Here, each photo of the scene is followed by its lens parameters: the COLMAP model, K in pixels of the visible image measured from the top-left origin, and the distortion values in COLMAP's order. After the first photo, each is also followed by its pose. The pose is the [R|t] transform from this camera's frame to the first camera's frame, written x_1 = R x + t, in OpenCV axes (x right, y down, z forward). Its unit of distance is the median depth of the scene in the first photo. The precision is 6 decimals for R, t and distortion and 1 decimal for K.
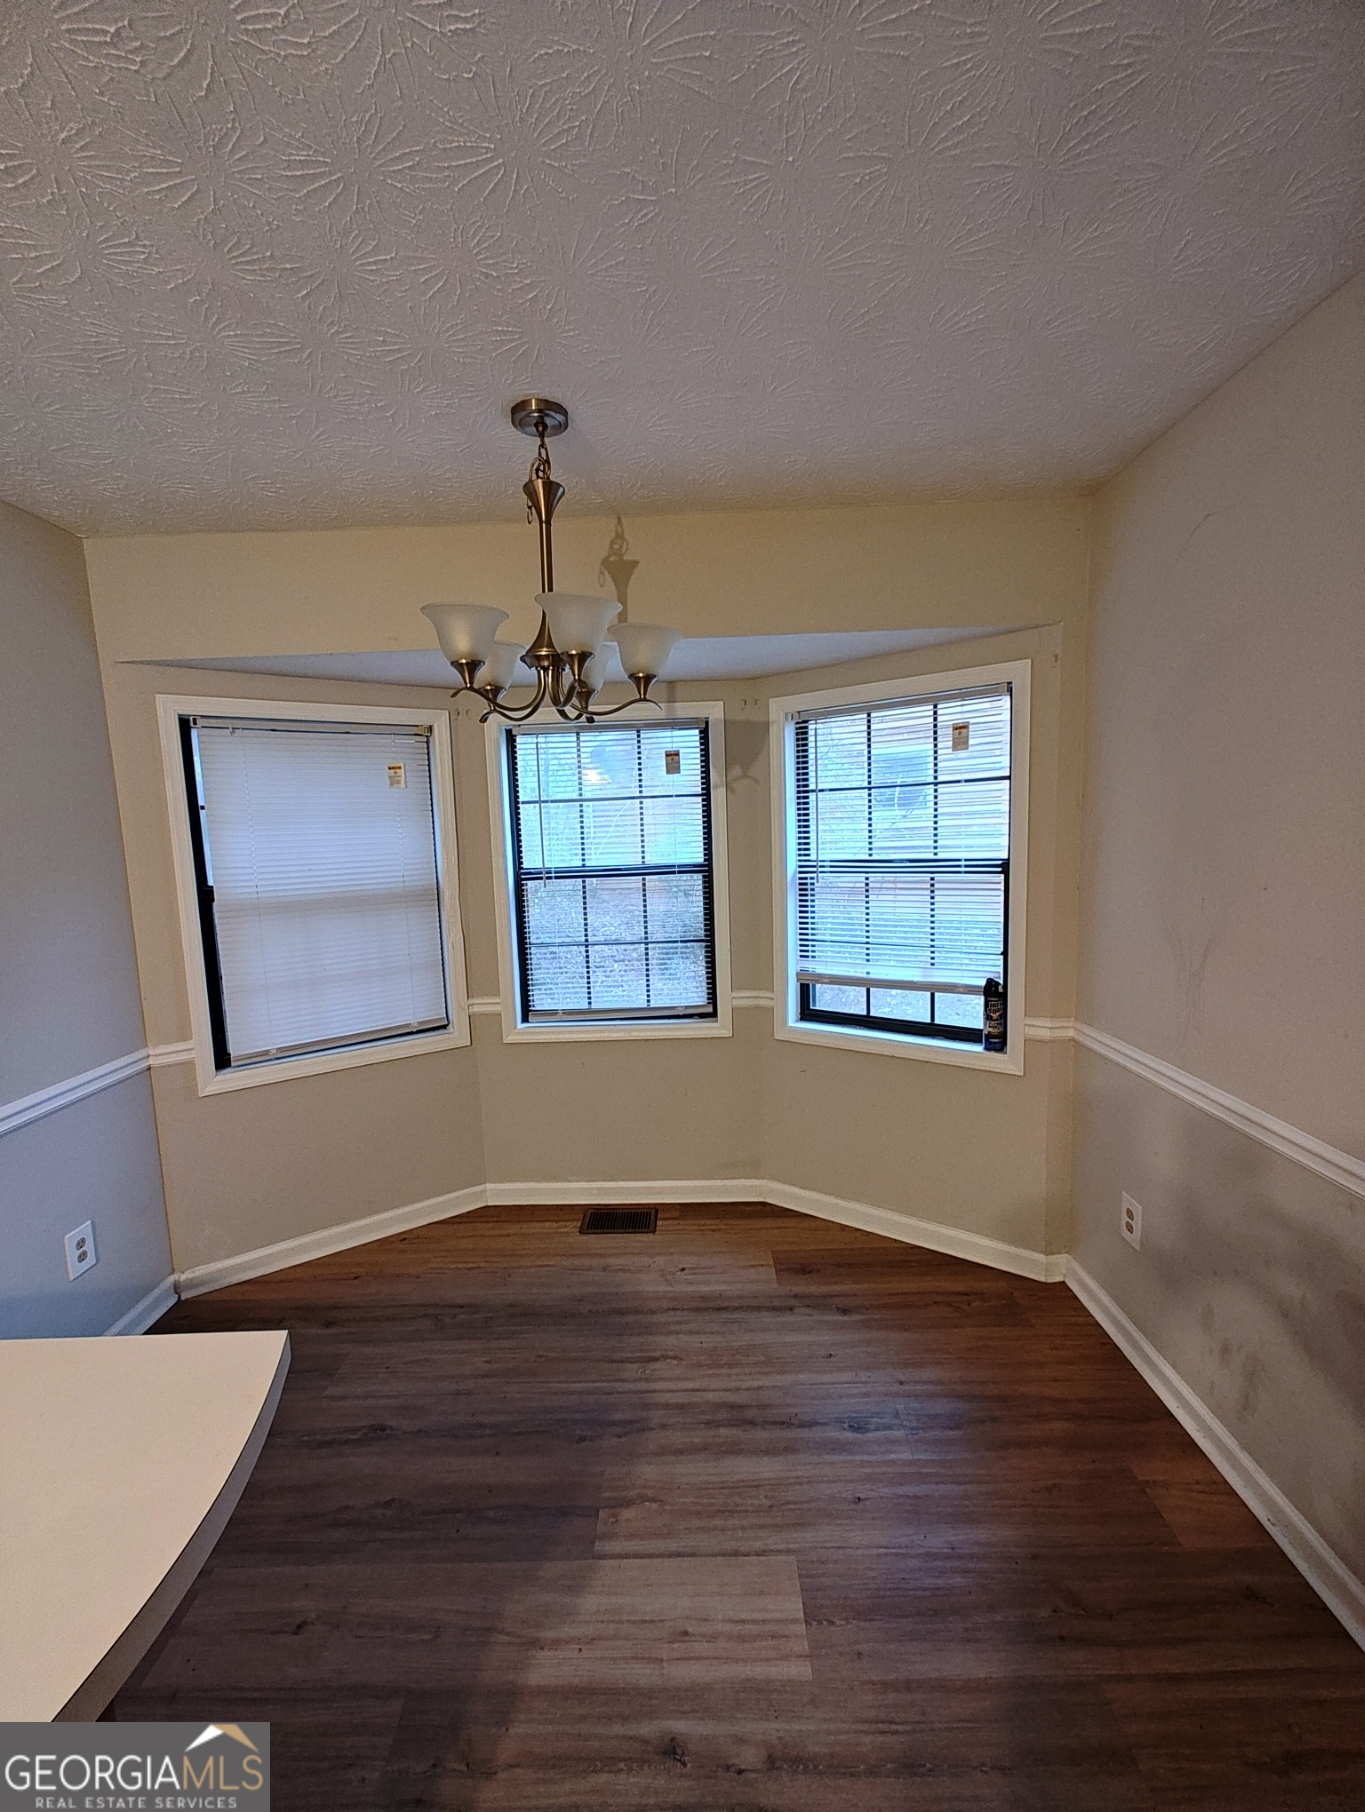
lens RADIAL K [[746.3, 0, 692.7], [0, 746.3, 907.8], [0, 0, 1]] dist [-0.002256, 0.001405]
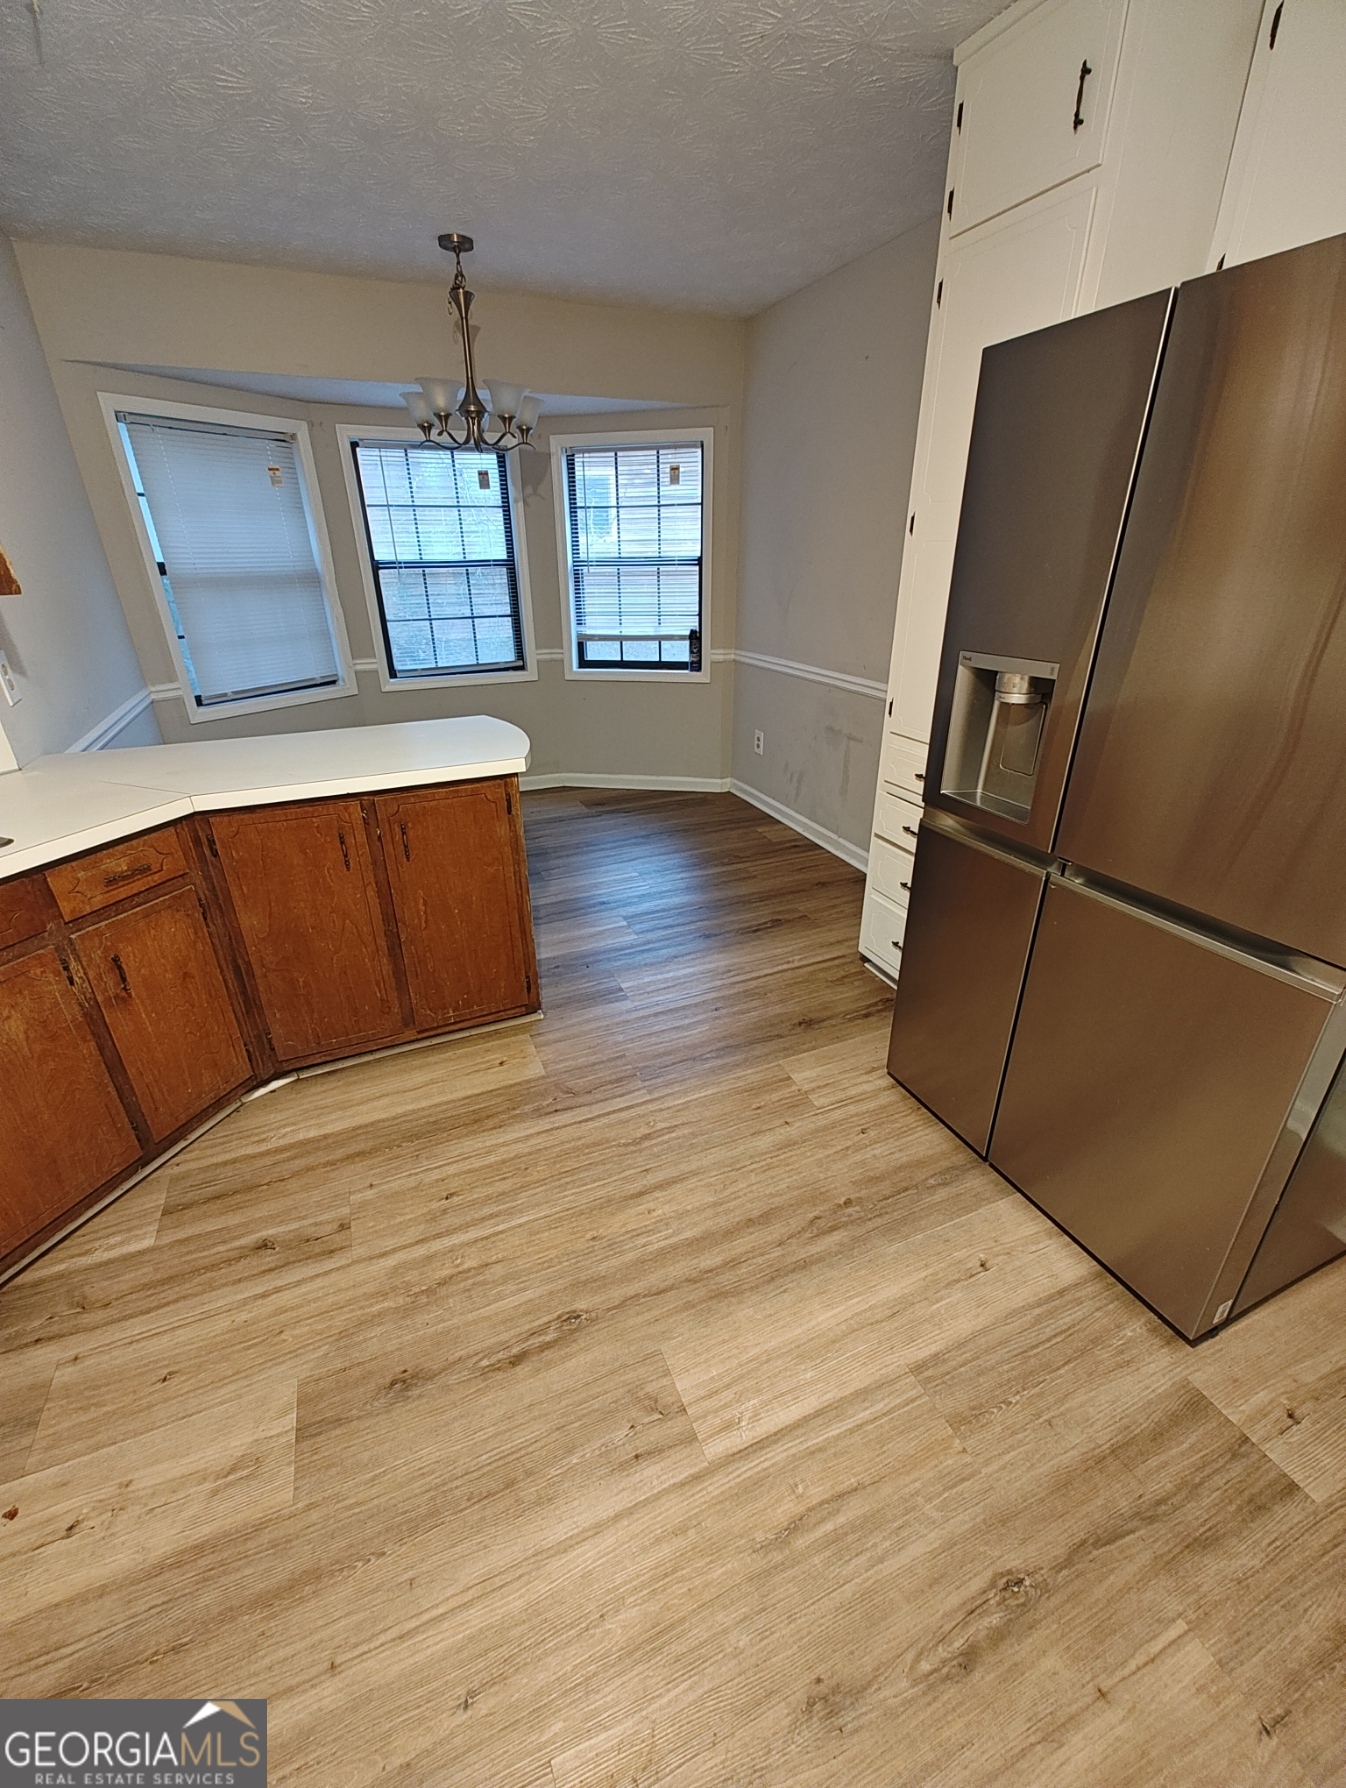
lens RADIAL K [[736.4, 0, 673.7], [0, 736.4, 897.4], [0, 0, 1]] dist [-0.002256, 0.001405]
pose [[0.915773, -0.145738, 0.374327, -0.354331], [0.020405, 0.947539, 0.318988, 0.125891], [-0.401178, -0.284482, 0.870704, -0.626627]]
